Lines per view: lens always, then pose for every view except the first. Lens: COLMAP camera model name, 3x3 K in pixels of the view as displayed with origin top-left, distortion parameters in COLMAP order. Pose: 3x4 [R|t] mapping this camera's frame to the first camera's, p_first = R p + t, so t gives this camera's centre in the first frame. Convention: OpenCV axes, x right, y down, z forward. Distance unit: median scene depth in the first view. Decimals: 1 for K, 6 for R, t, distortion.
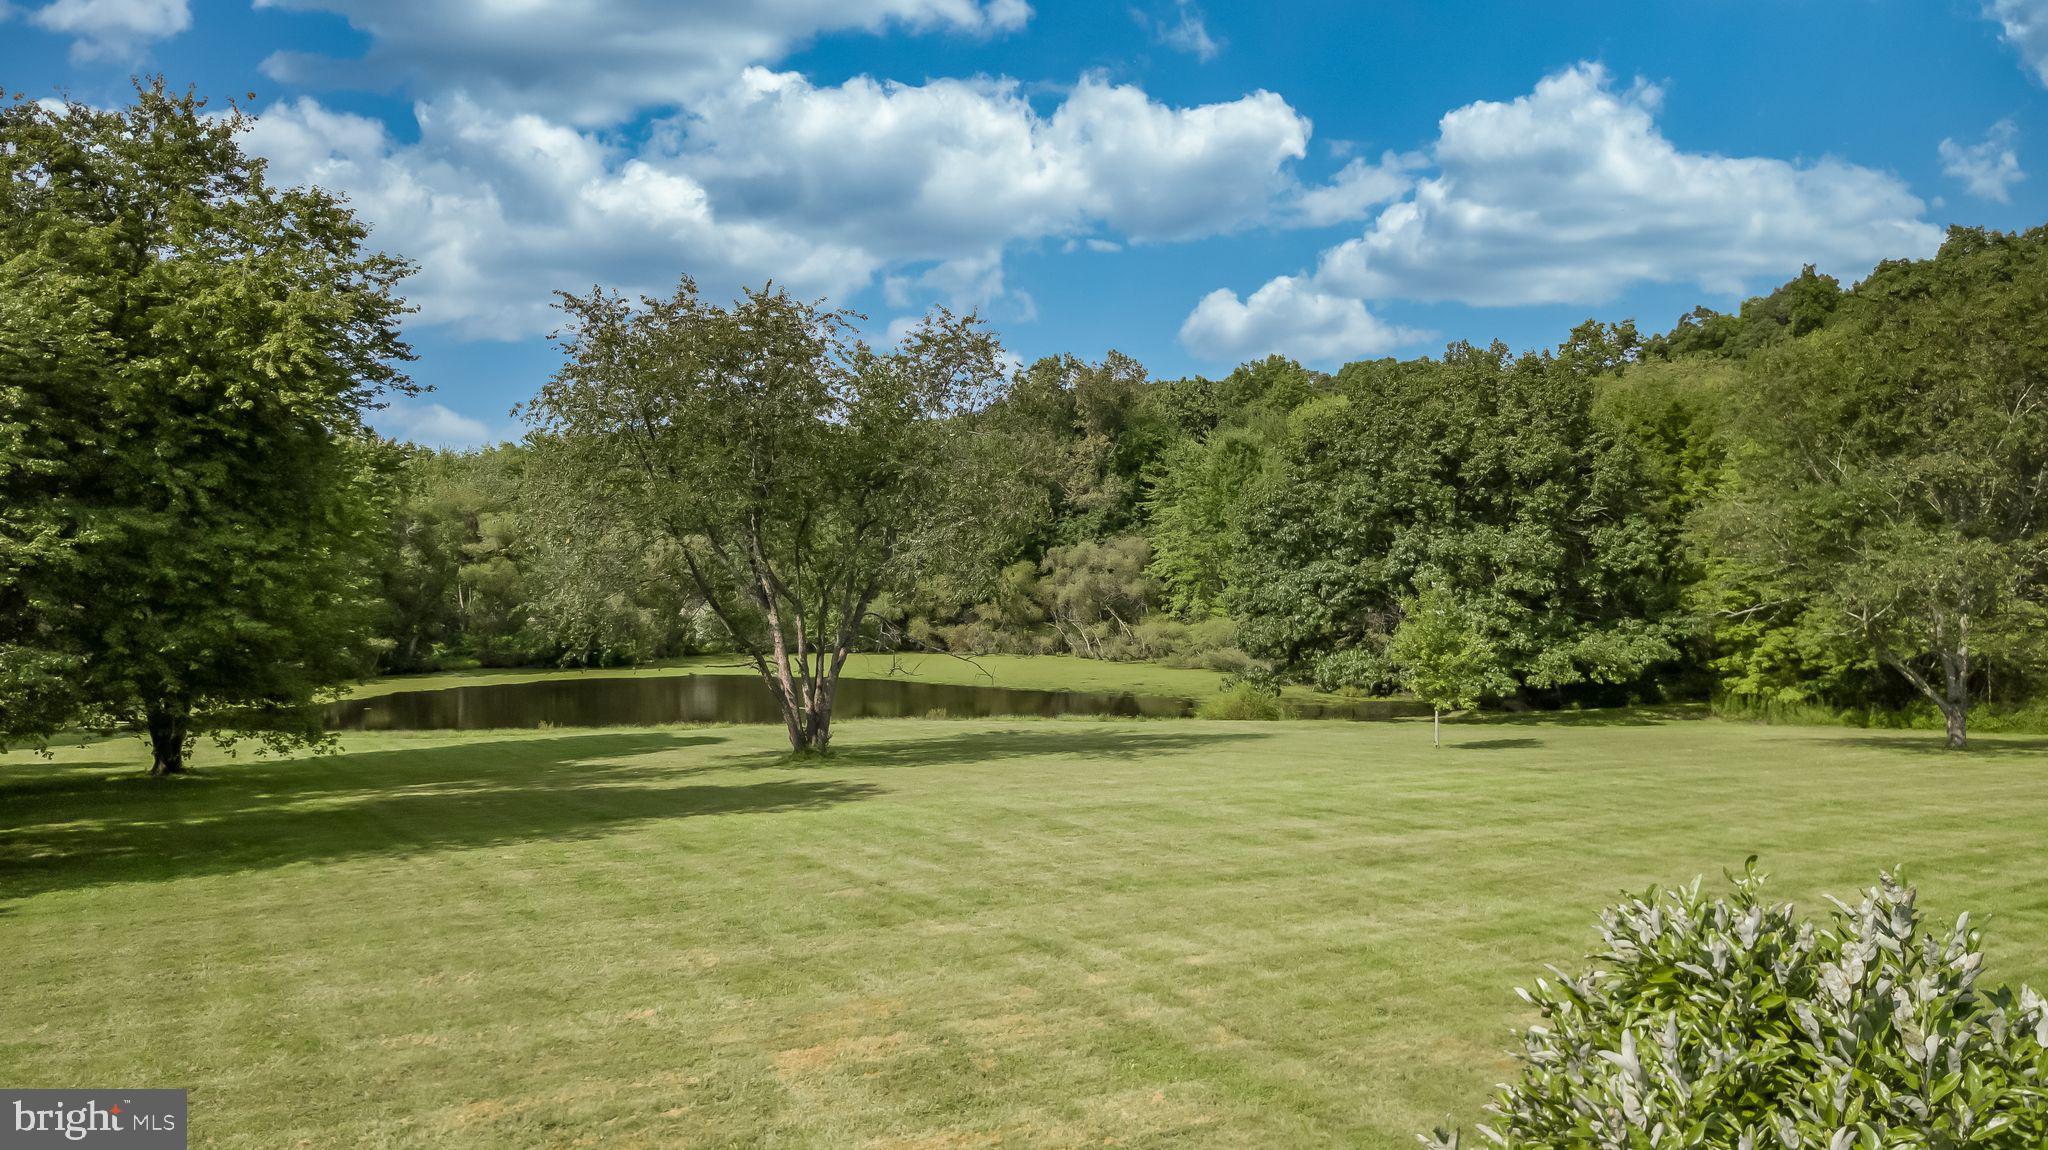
lens RADIAL K [[1663.2, 0, 989.1], [0, 1663.2, 578.7], [0, 0, 1]] dist [0.018935, -0.042867]
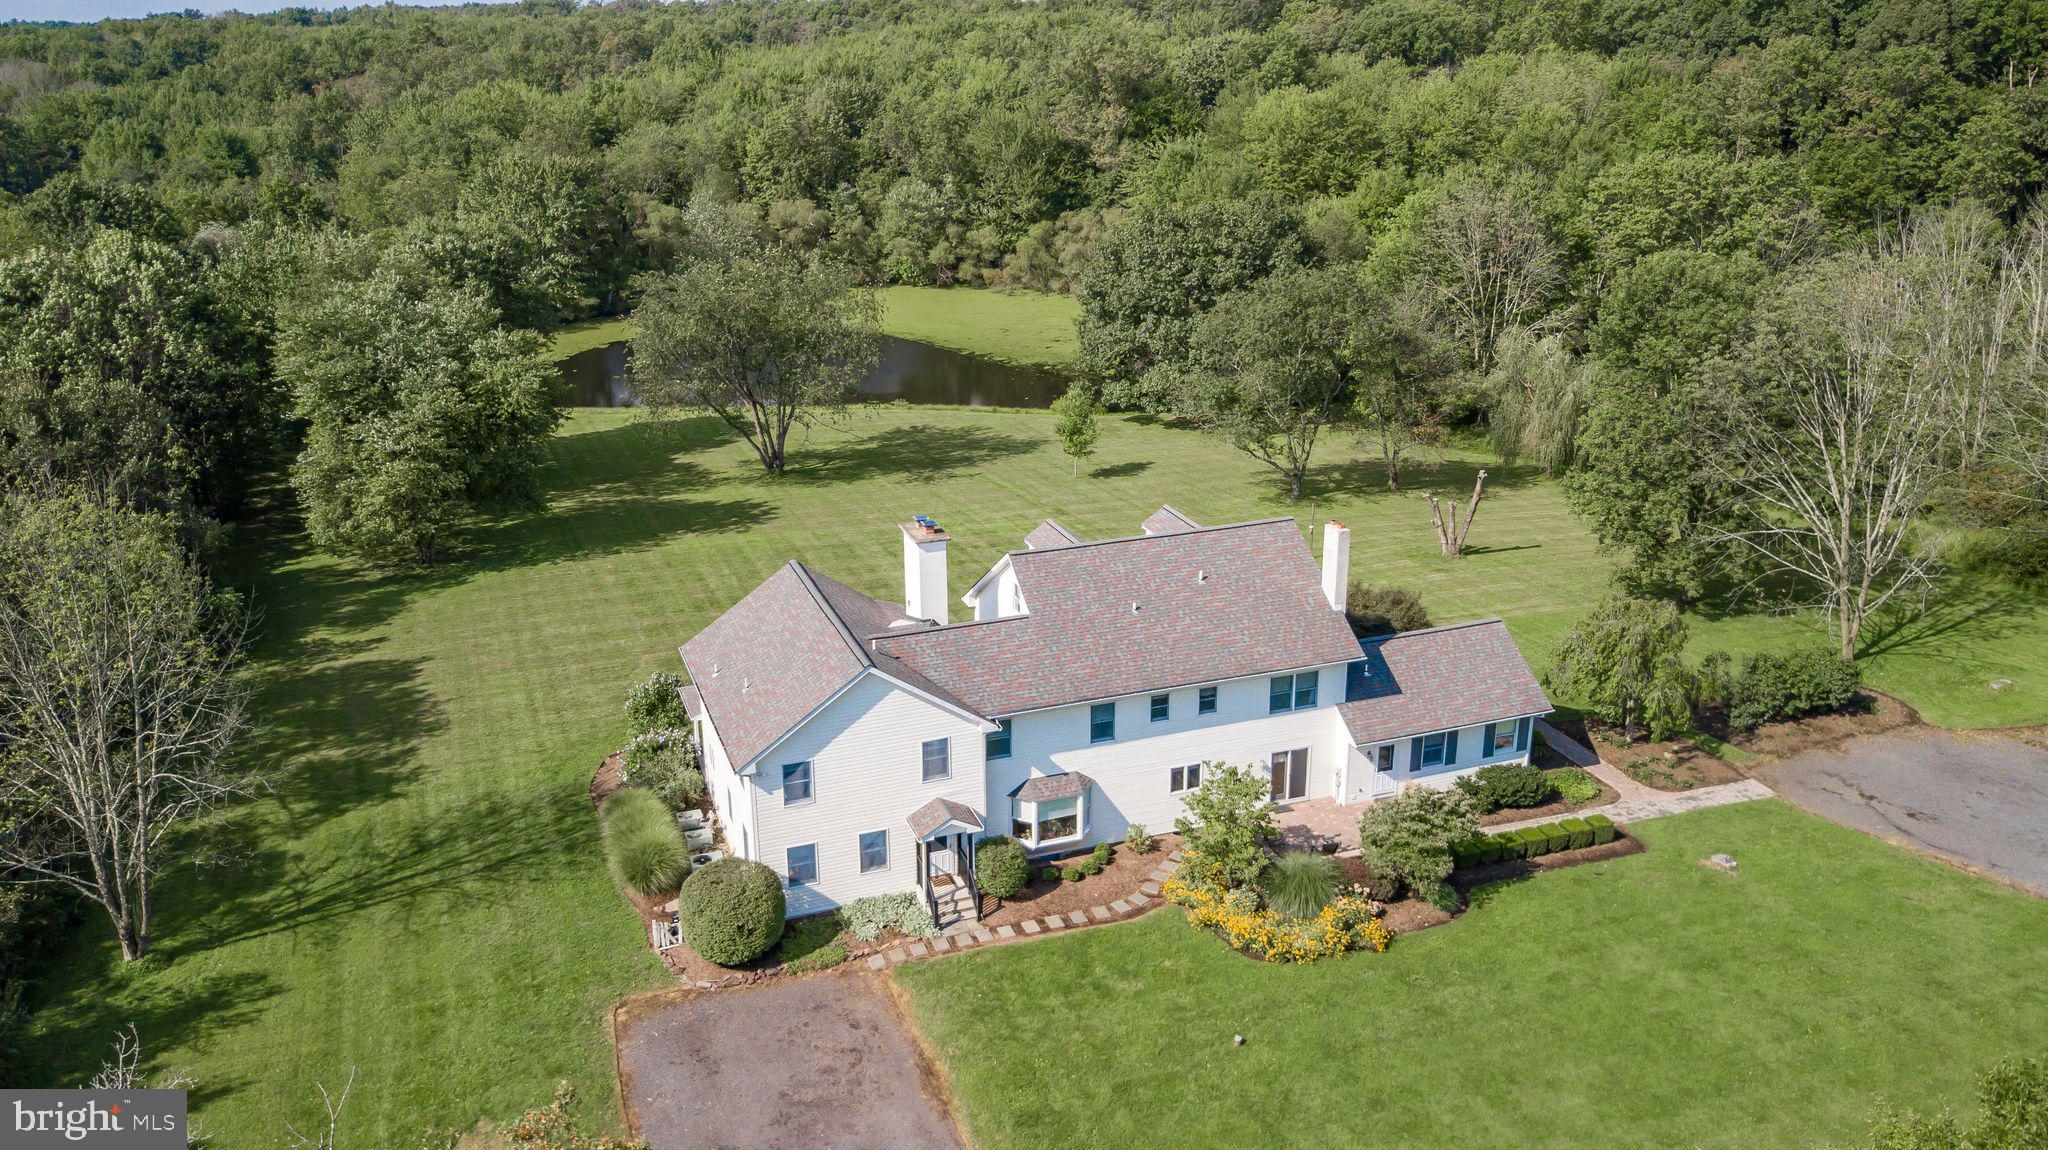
lens RADIAL K [[1663.2, 0, 1015.7], [0, 1663.2, 568.7], [0, 0, 1]] dist [0.018935, -0.042867]
pose [[0.992437, 0.040525, -0.115875, 0.323435], [-0.002645, 0.950778, 0.309861, -0.311797], [0.122729, -0.307211, 0.943694, -0.717739]]
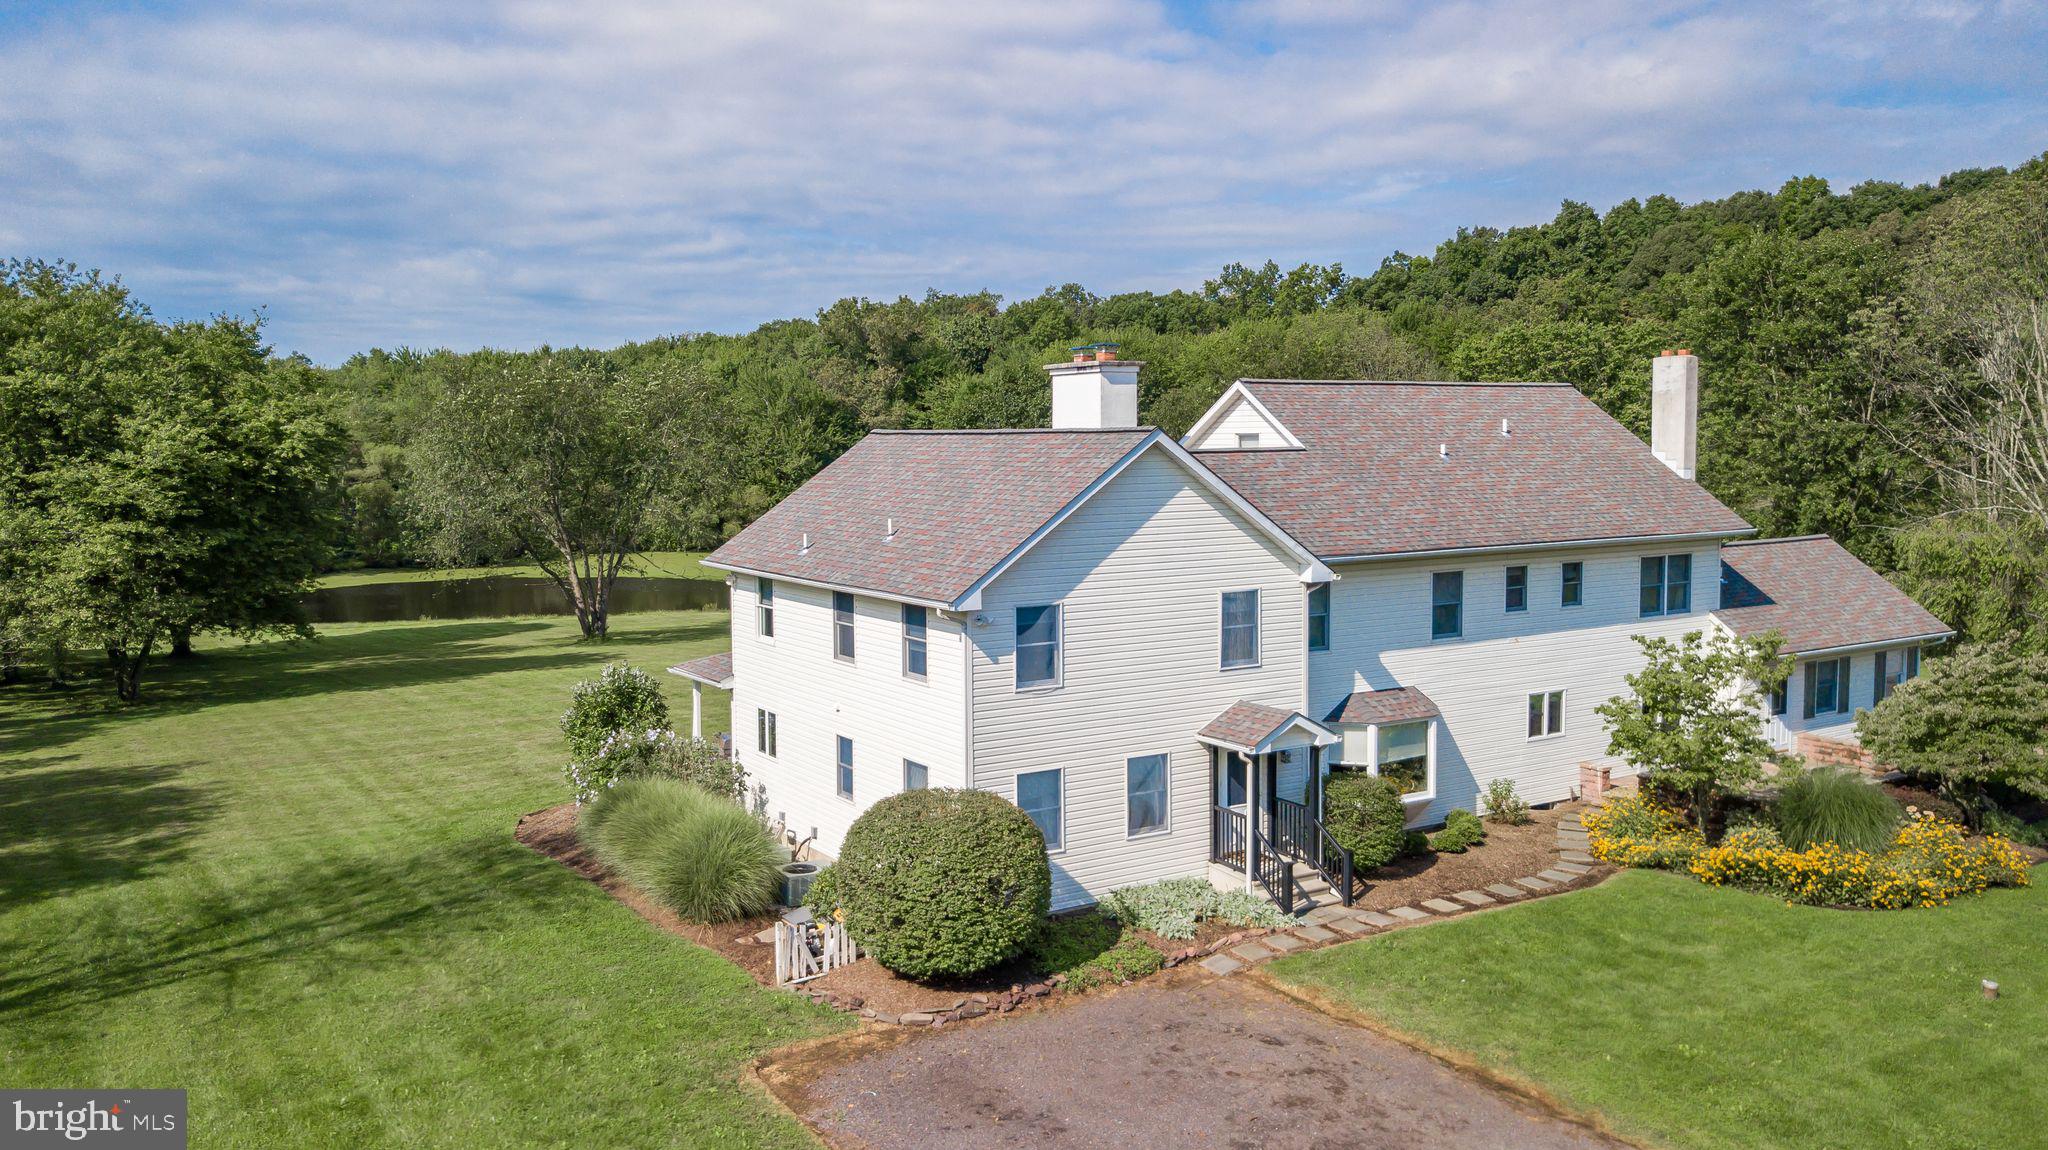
lens RADIAL K [[1663.2, 0, 1037.7], [0, 1663.2, 577.5], [0, 0, 1]] dist [0.018935, -0.042867]
pose [[0.995222, -0.010994, 0.097019, 0.119096], [0.003560, 0.997066, 0.076468, -0.054735], [-0.097575, -0.075758, 0.992341, -0.472851]]
